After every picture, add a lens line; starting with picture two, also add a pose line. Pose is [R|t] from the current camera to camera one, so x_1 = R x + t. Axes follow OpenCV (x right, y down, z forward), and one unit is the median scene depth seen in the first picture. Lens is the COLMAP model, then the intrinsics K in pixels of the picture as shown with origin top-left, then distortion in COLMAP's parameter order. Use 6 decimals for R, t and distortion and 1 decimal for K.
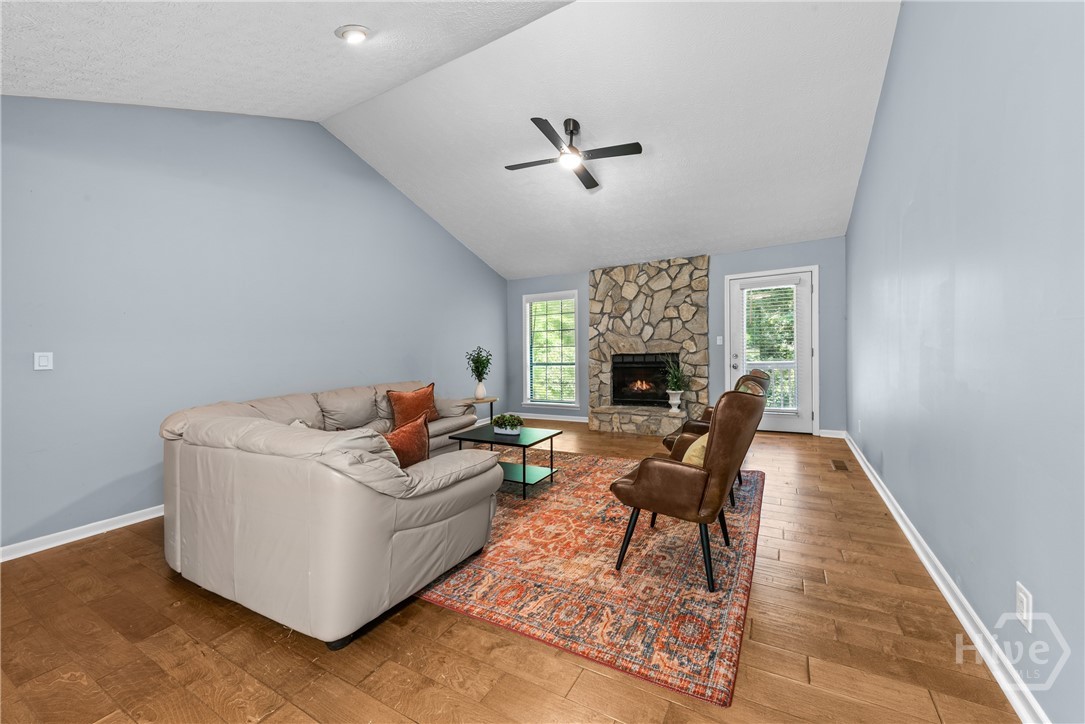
lens RADIAL K [[388.0, 0, 542.5], [0, 388.0, 362.0], [0, 0, 1]] dist [0.001178, 0.000000]
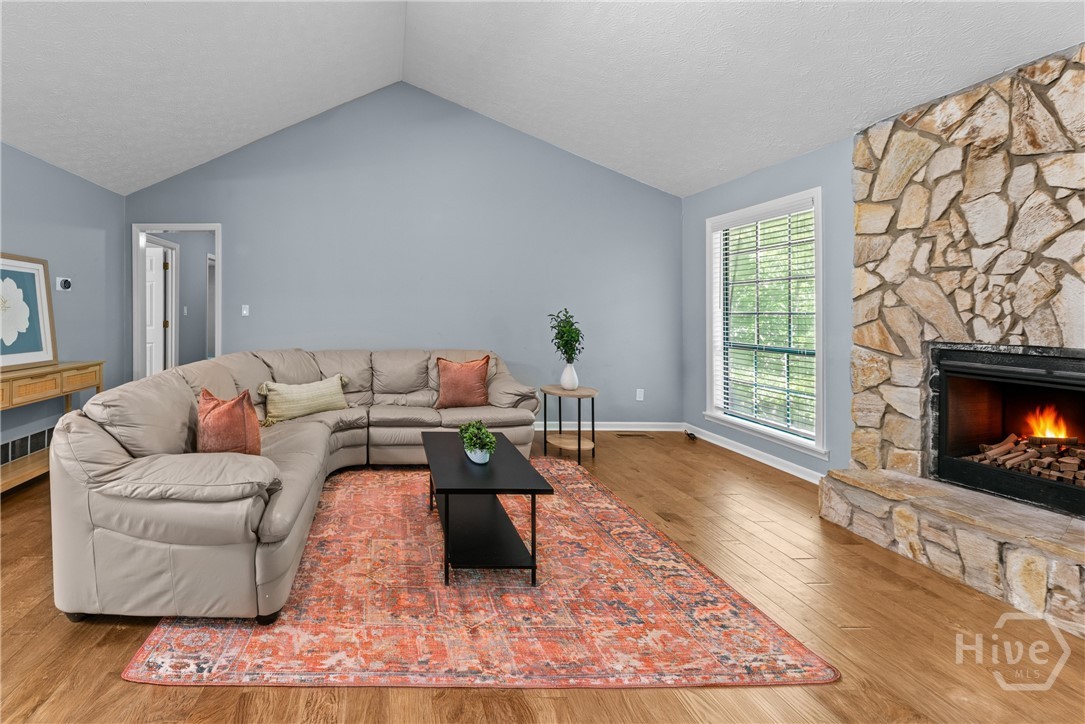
lens RADIAL K [[399.2, 0, 541.5], [0, 399.2, 308.8], [0, 0, 1]] dist [0.000827, -0.000134]
pose [[0.525895, 0.026331, -0.850142, 0.321098], [-0.052977, 0.998594, -0.001843, -0.030130], [0.848898, 0.046007, 0.526550, 0.510188]]
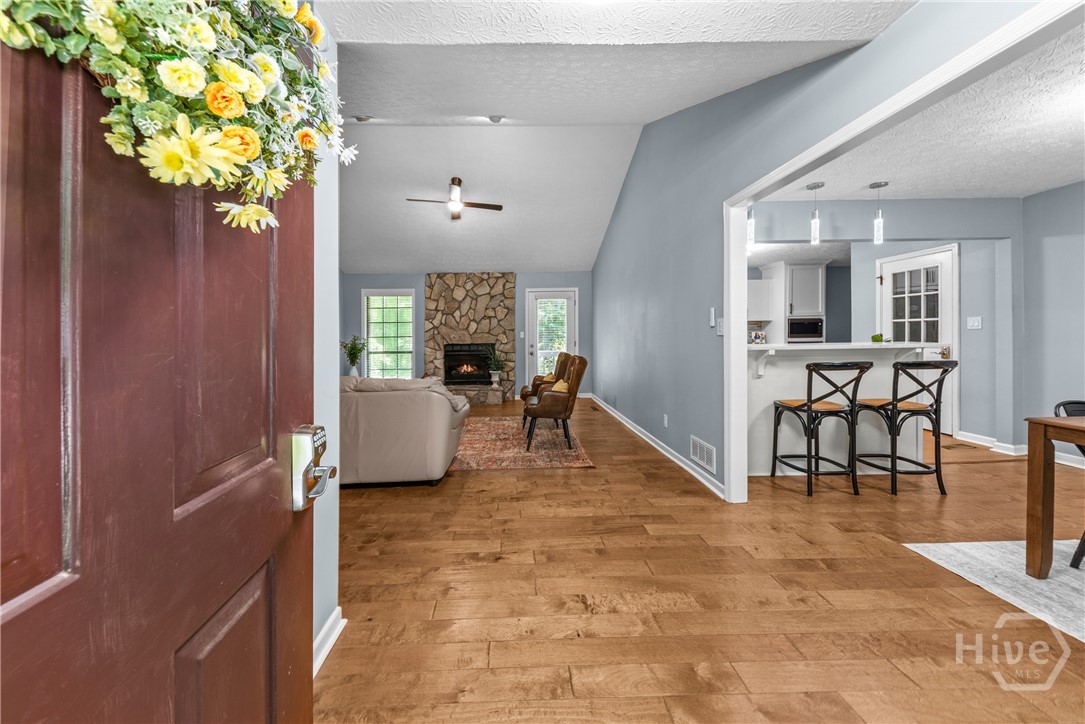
lens RADIAL K [[381.3, 0, 542.5], [0, 381.3, 362.0], [0, 0, 1]] dist [0.000016, 0.000032]
pose [[0.837454, -0.017197, 0.546237, -0.230093], [0.007516, 0.999773, 0.019953, 0.015769], [-0.546456, -0.012604, 0.837393, -0.187170]]
